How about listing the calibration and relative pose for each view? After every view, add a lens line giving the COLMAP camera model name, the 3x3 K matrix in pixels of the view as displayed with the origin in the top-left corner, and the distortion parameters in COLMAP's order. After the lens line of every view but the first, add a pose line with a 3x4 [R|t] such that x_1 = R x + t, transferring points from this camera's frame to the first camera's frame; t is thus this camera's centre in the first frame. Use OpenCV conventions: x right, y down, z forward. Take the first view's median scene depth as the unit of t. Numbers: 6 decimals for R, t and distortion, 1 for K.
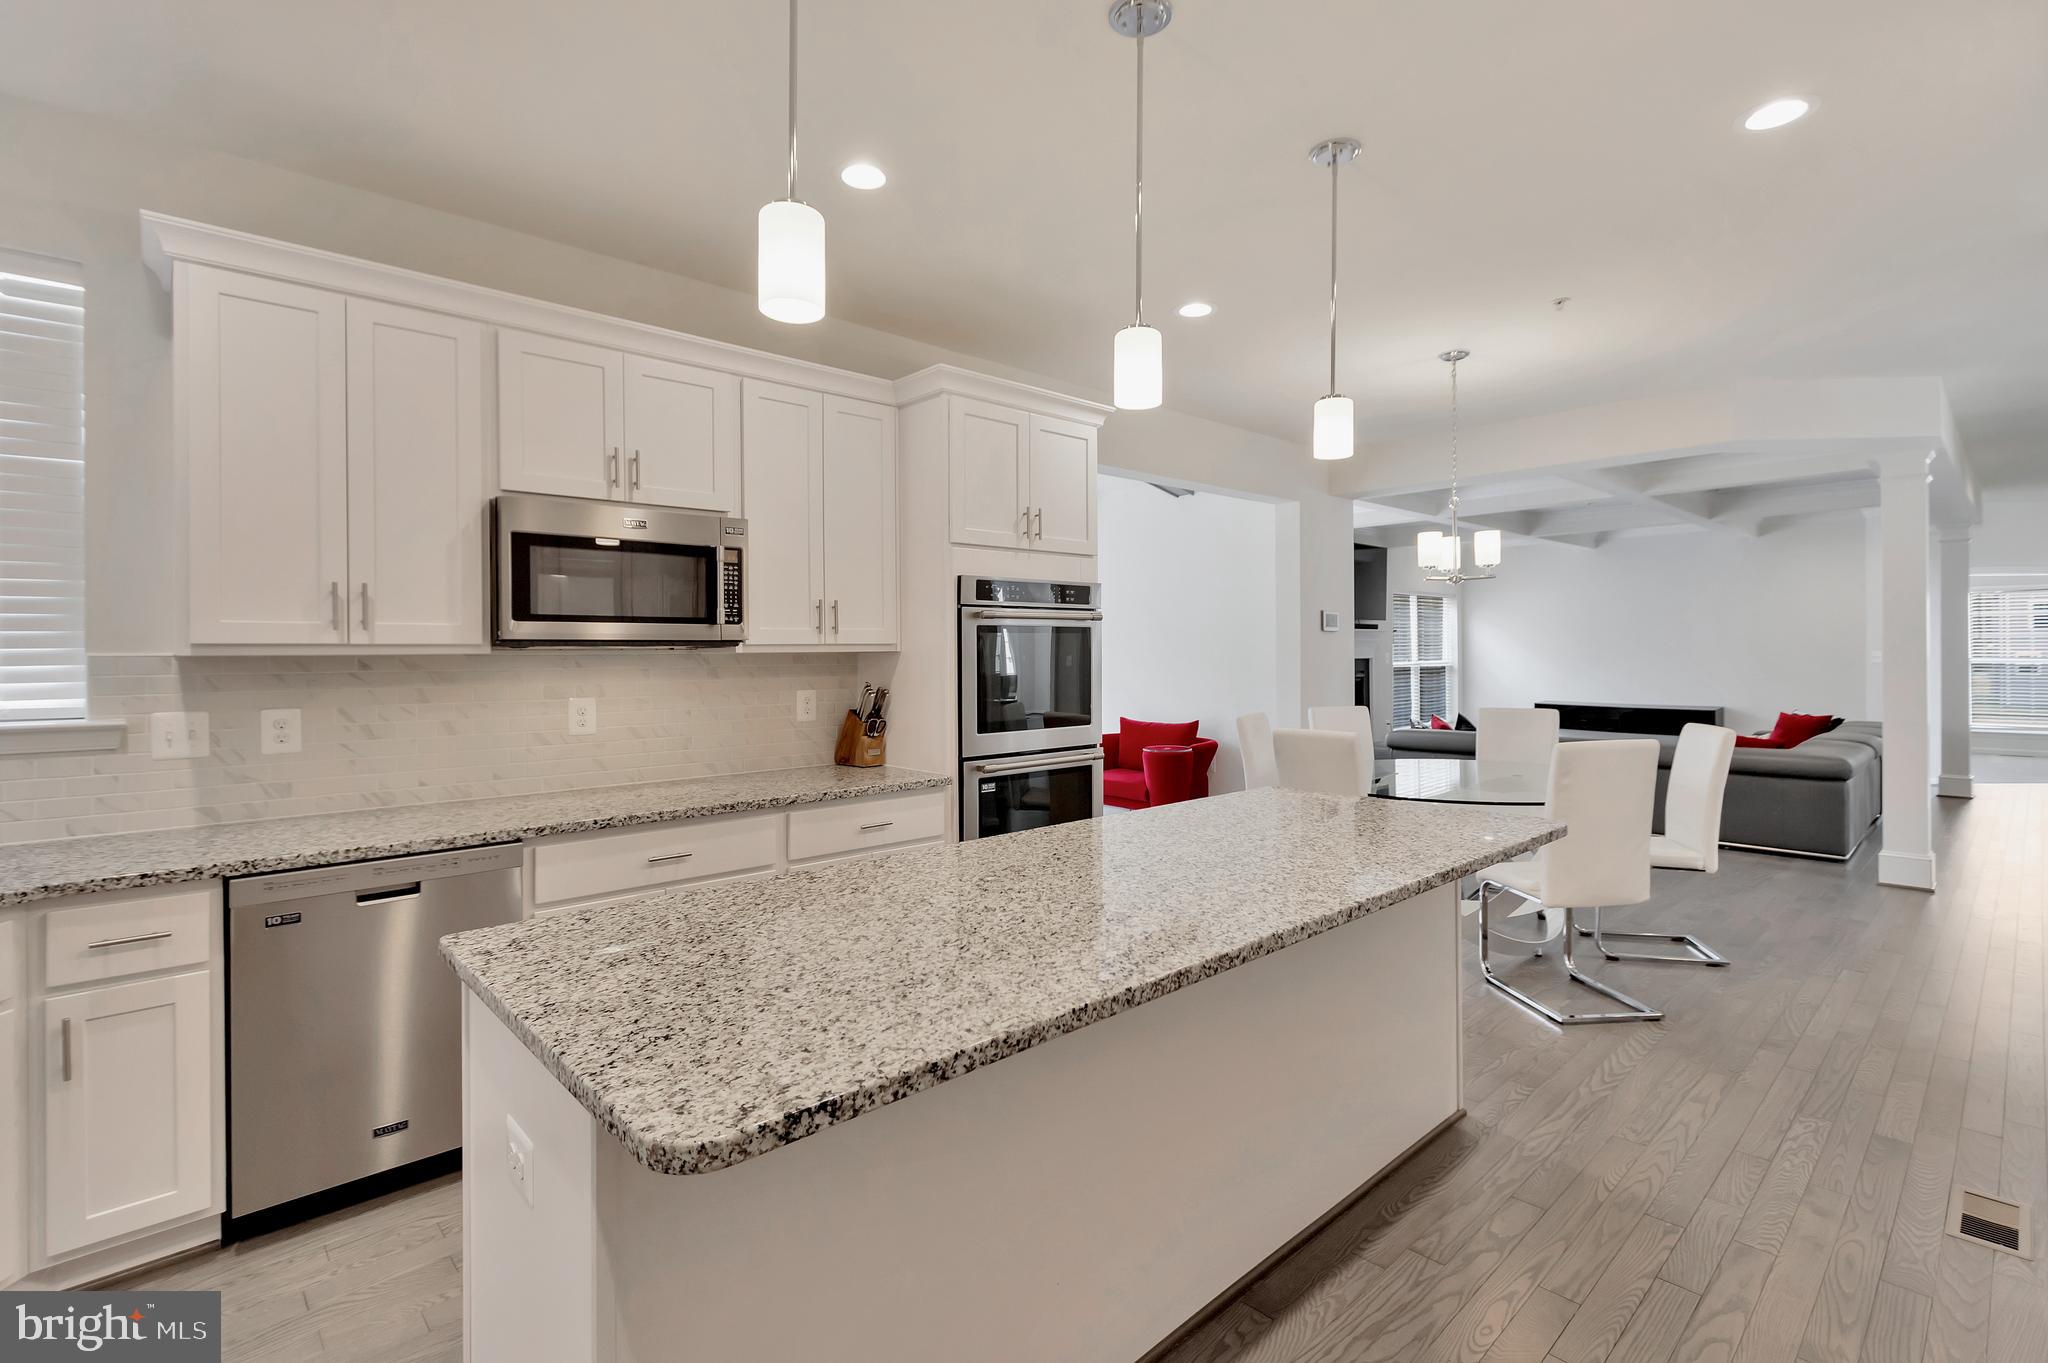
lens RADIAL K [[948.5, 0, 1022.2], [0, 948.5, 654.0], [0, 0, 1]] dist [-0.000949, -0.000086]
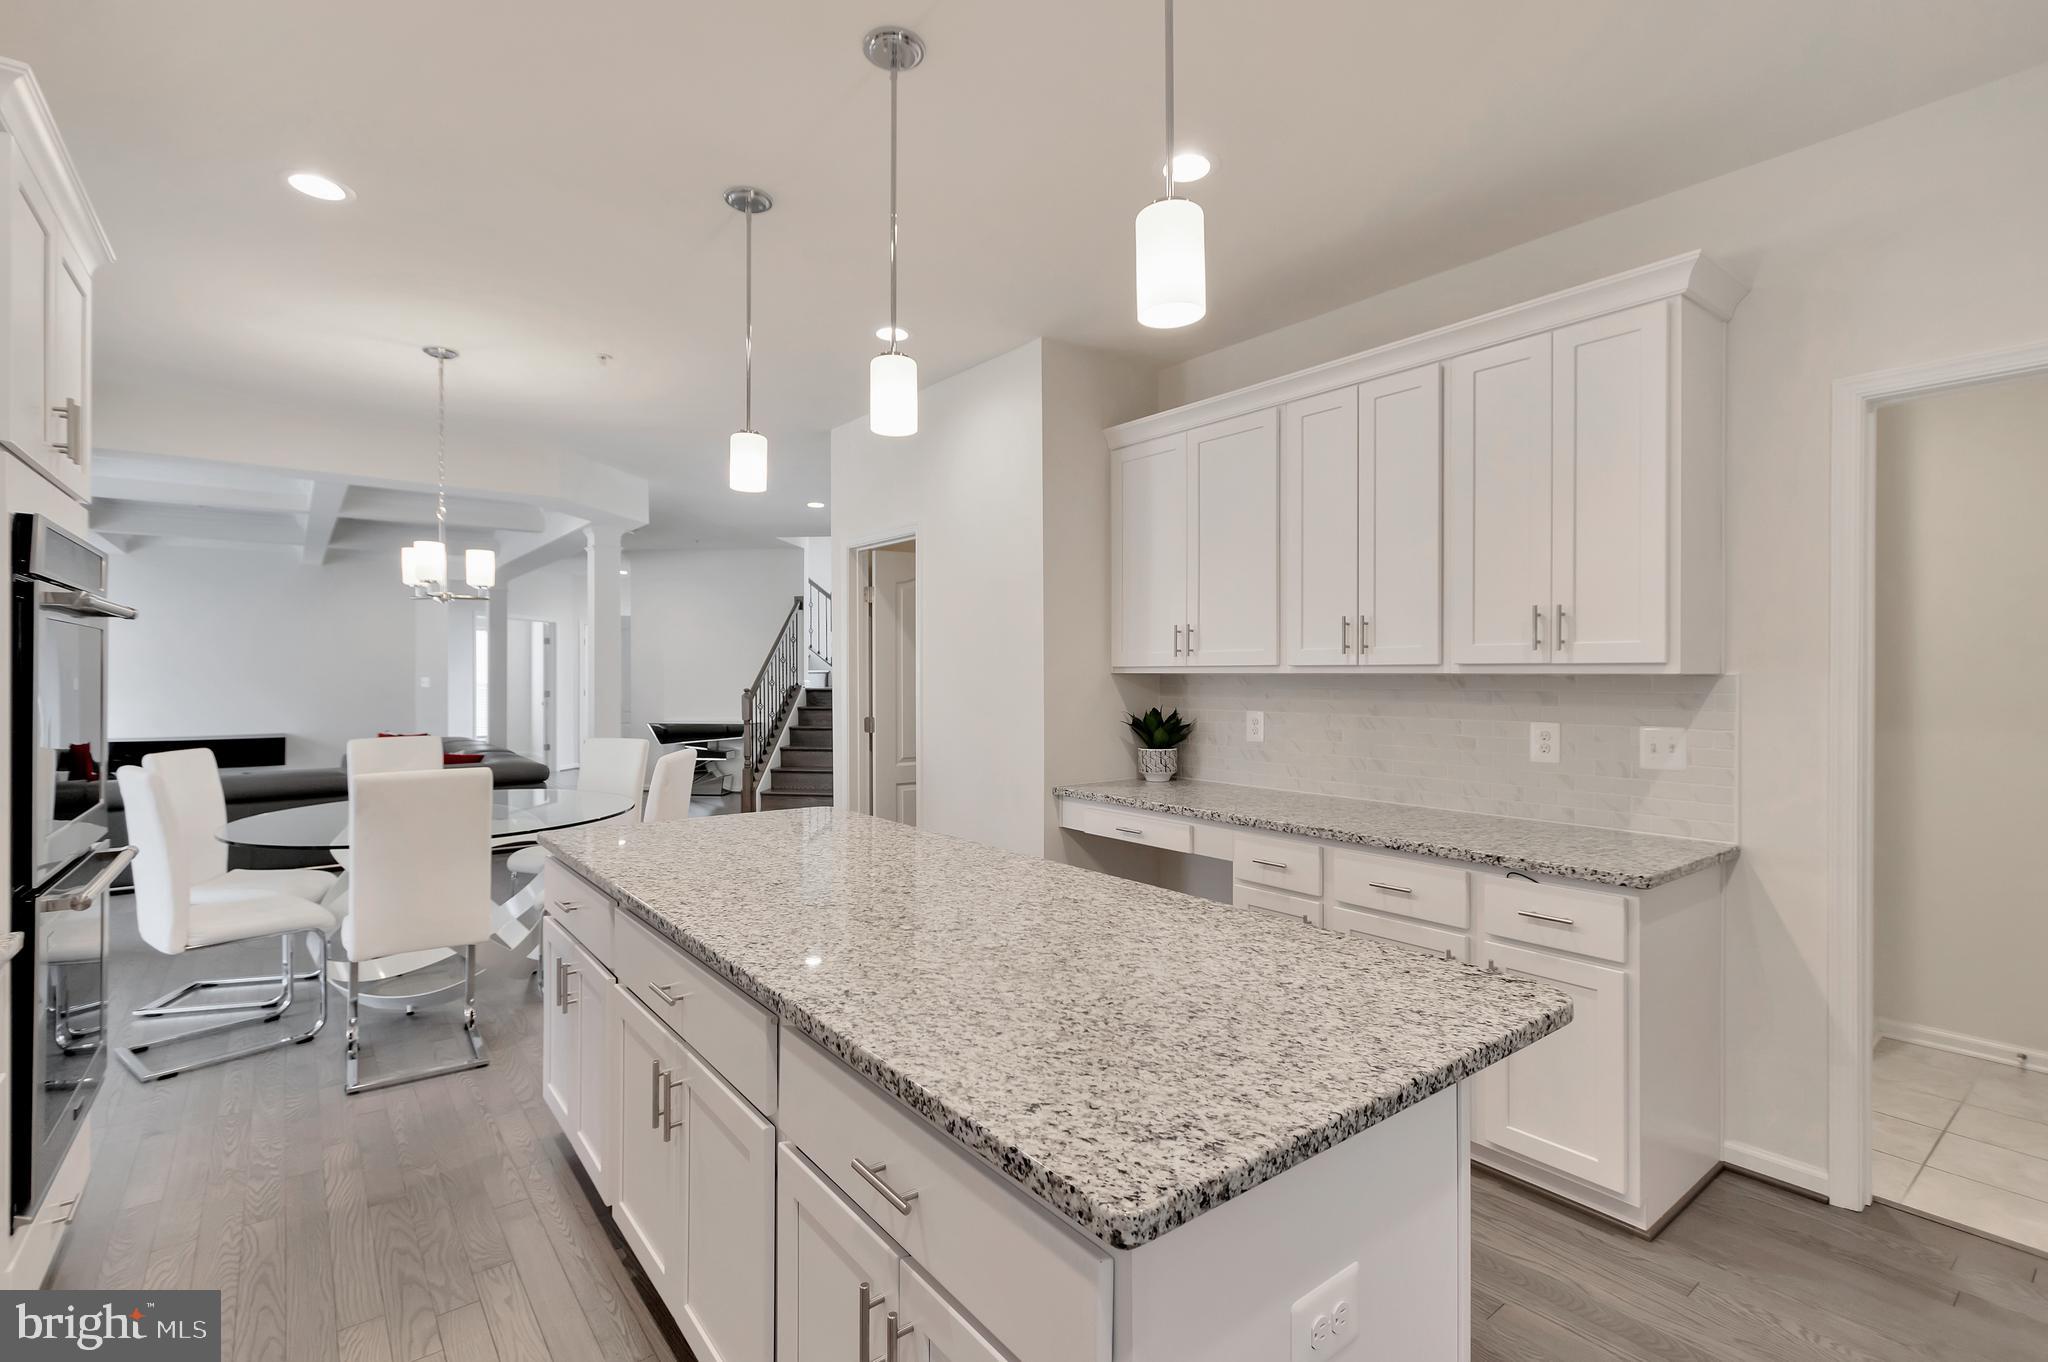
lens RADIAL K [[948.5, 0, 1028.9], [0, 948.5, 665.6], [0, 0, 1]] dist [-0.000949, -0.000086]
pose [[0.077219, 0.015082, 0.996900, -1.095987], [0.000176, 0.999885, -0.015141, 0.004612], [-0.997014, 0.001345, 0.077208, 0.973832]]
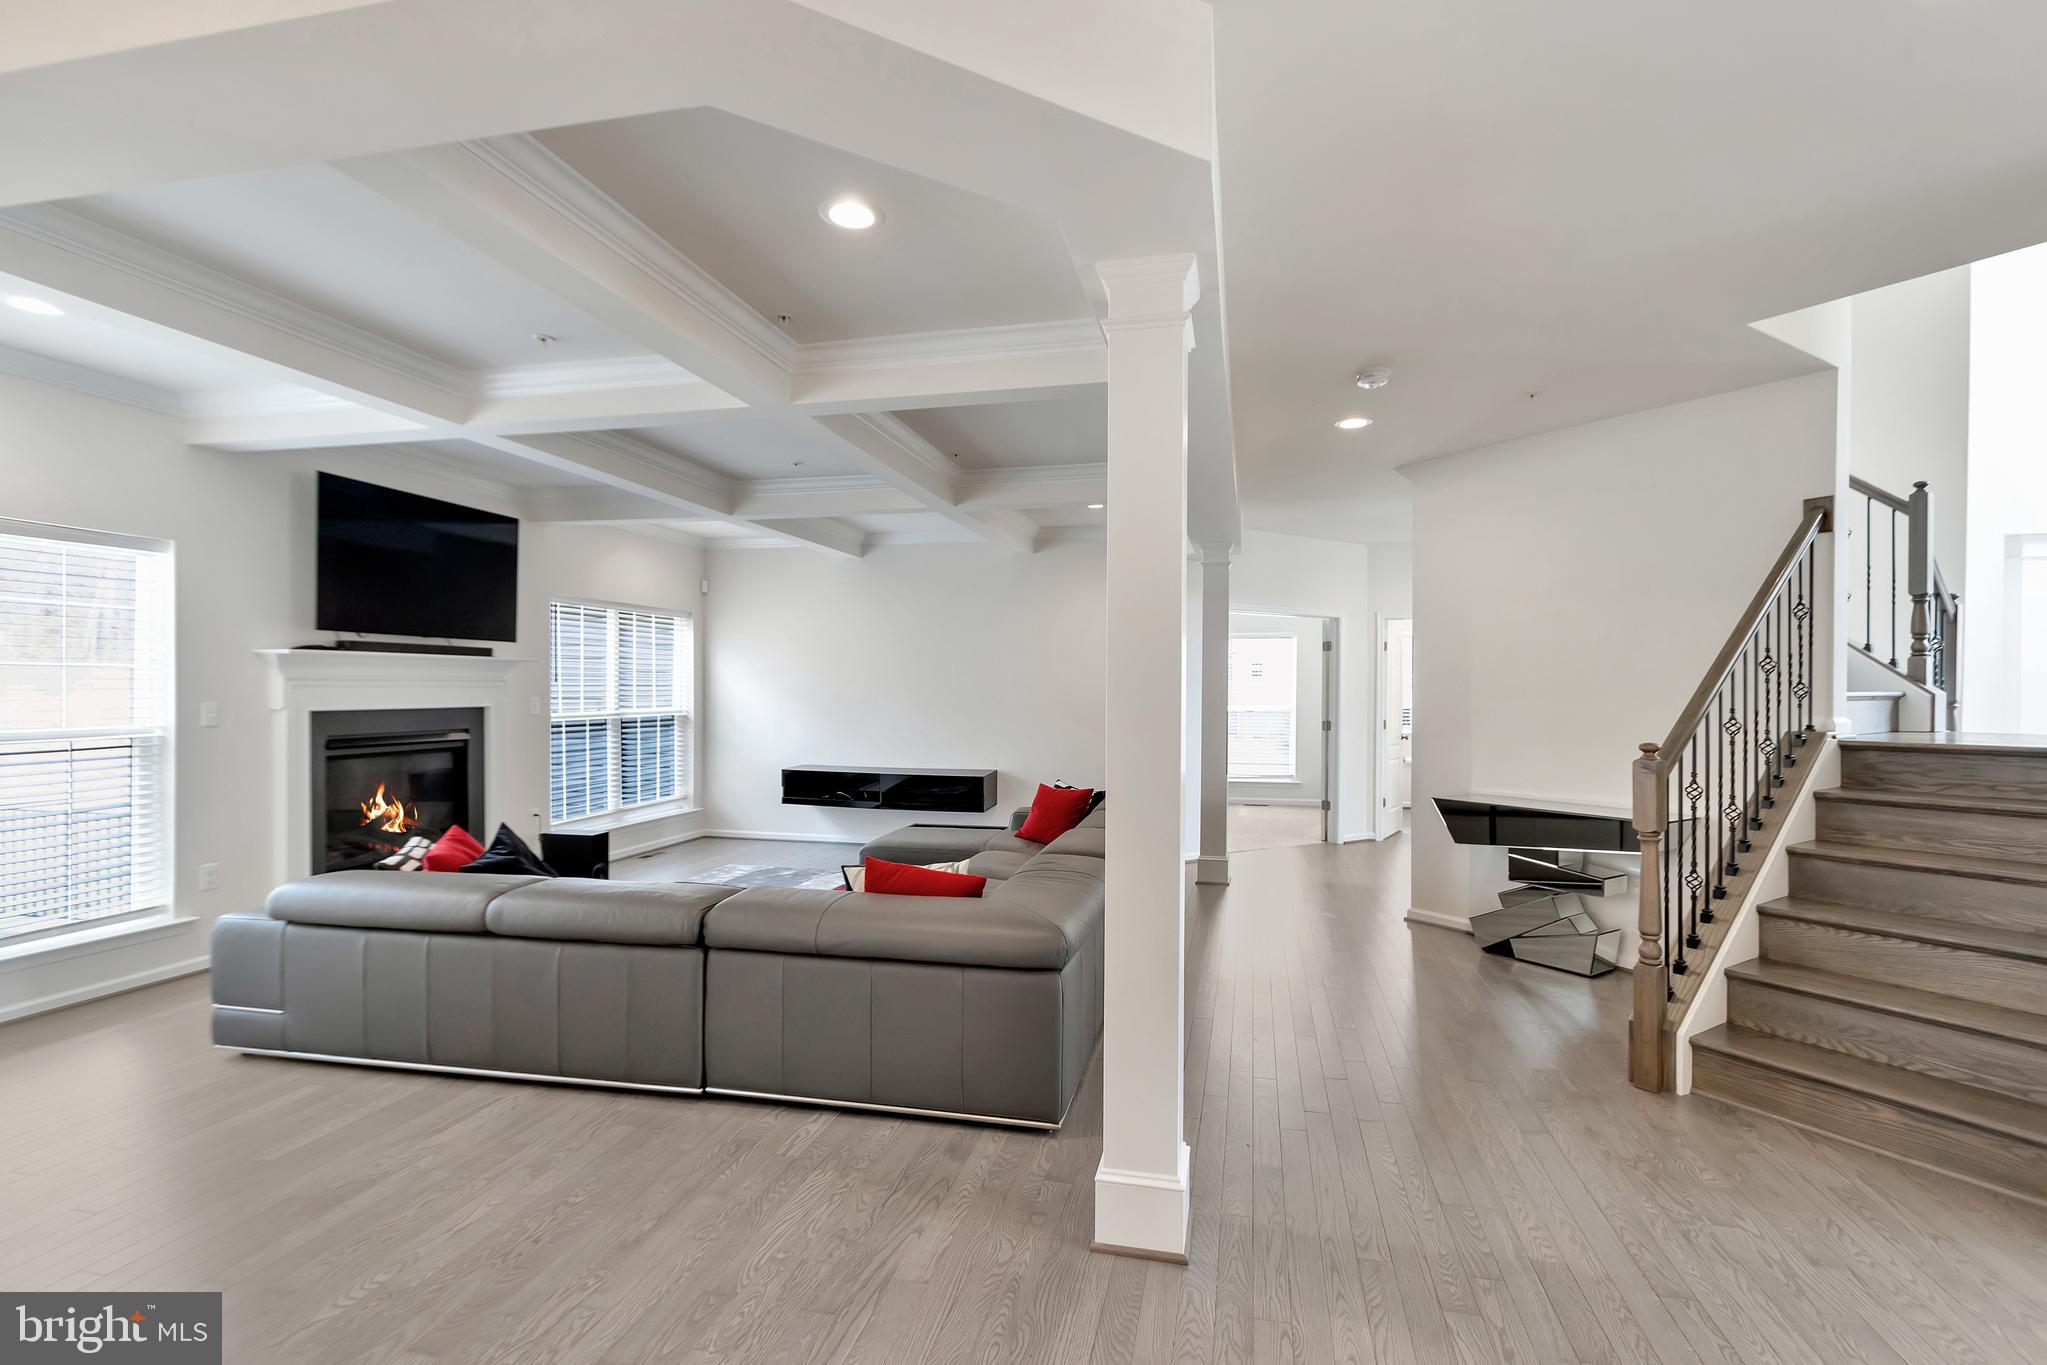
lens RADIAL K [[948.1, 0, 1035.8], [0, 948.1, 701.5], [0, 0, 1]] dist [-0.000949, -0.000086]
pose [[0.826386, 0.003476, 0.563093, 2.017853], [-0.008799, 0.999939, 0.006741, -0.035586], [-0.563035, -0.010525, 0.826366, 2.089681]]
